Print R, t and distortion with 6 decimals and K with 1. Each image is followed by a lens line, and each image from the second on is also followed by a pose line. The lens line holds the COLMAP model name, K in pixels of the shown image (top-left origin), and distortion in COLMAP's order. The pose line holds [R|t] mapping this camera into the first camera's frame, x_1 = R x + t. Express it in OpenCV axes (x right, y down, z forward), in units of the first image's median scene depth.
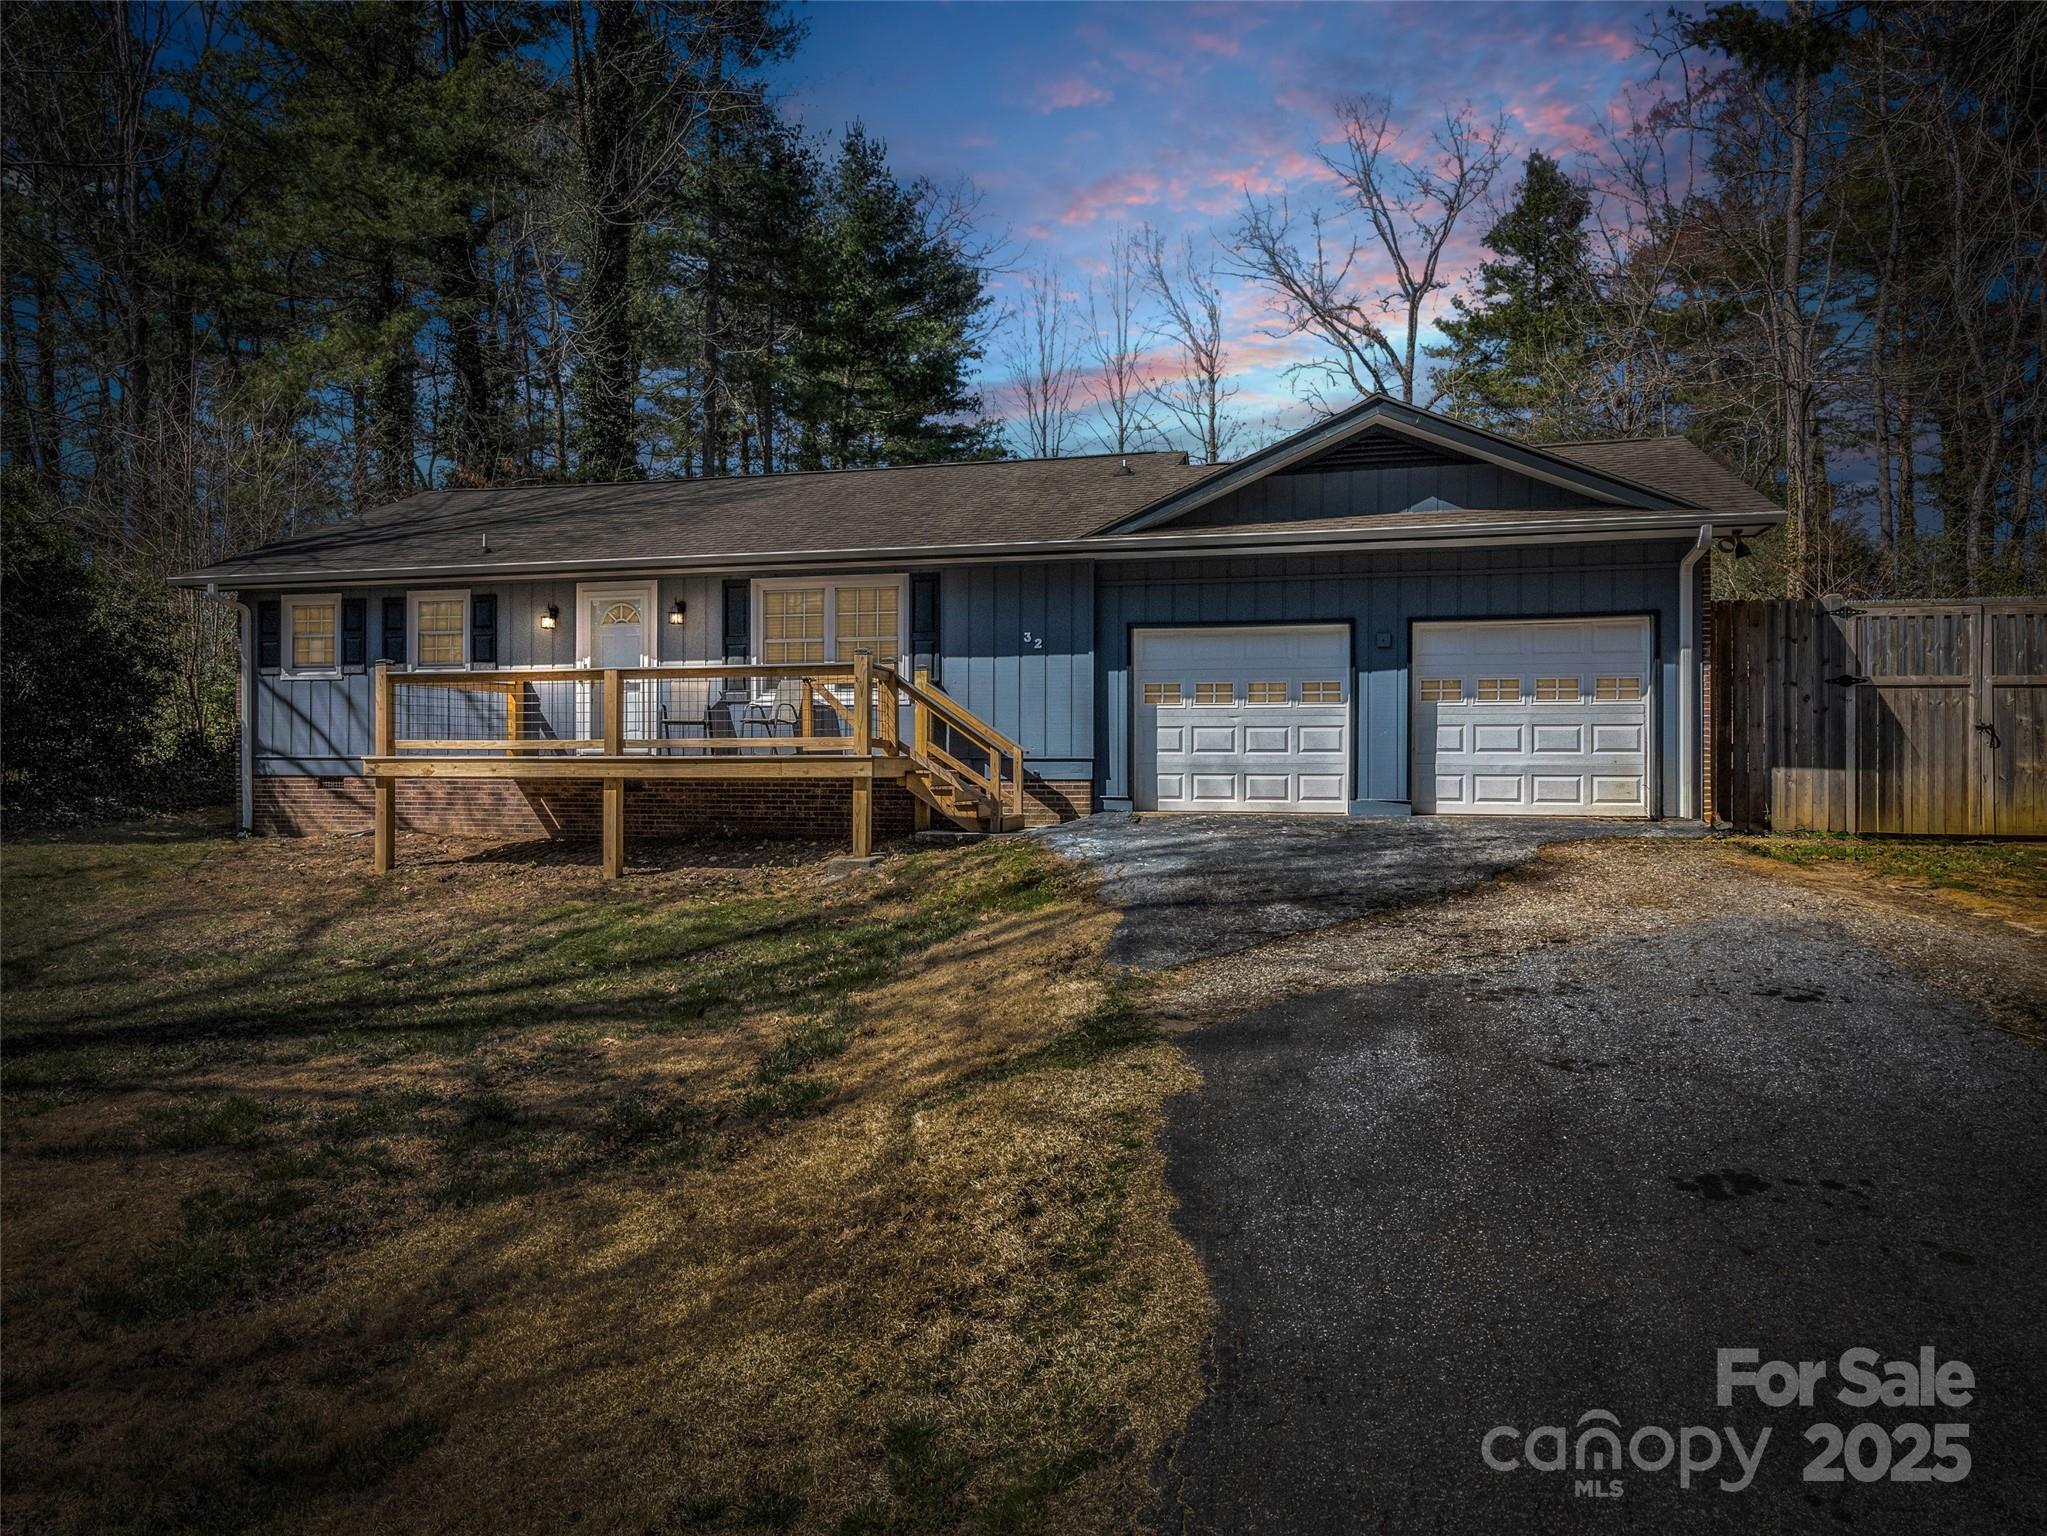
lens RADIAL K [[1008.6, 0, 1023.5], [0, 1008.6, 768.0], [0, 0, 1]] dist [-0.001344, -0.011101]
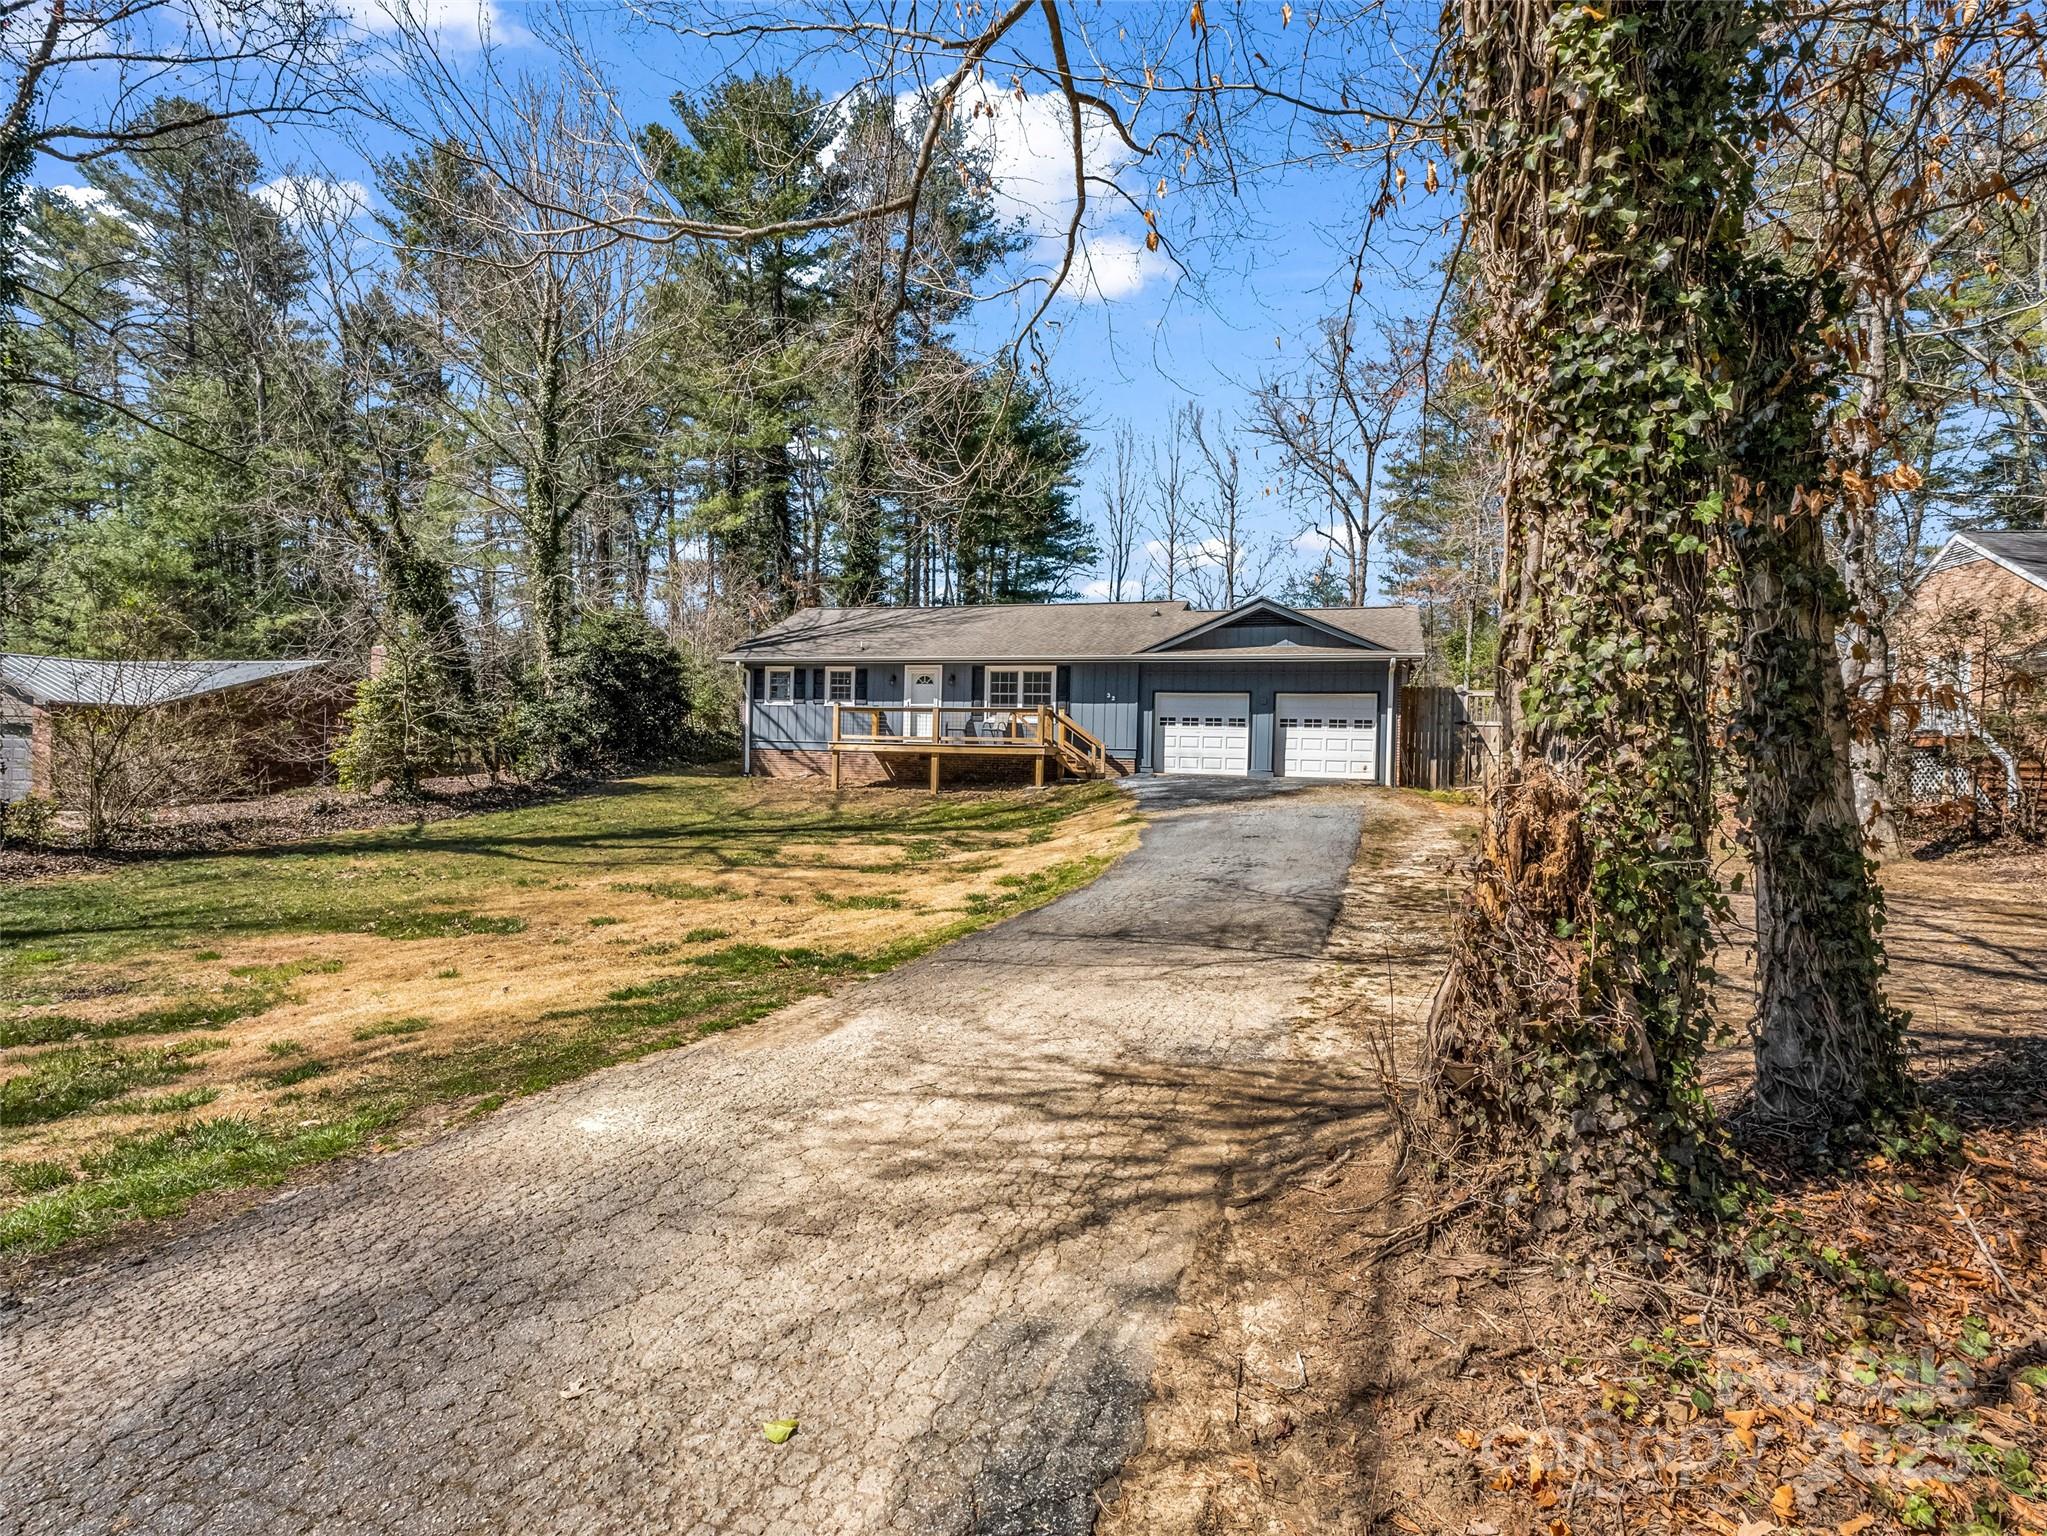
lens RADIAL K [[1008.6, 0, 1023.5], [0, 1008.6, 768.0], [0, 0, 1]] dist [-0.001344, -0.011101]
pose [[0.997246, 0.024703, -0.069934, -0.024342], [-0.024379, 0.999688, 0.005485, 0.026301], [0.070048, -0.003765, 0.997537, -1.285666]]
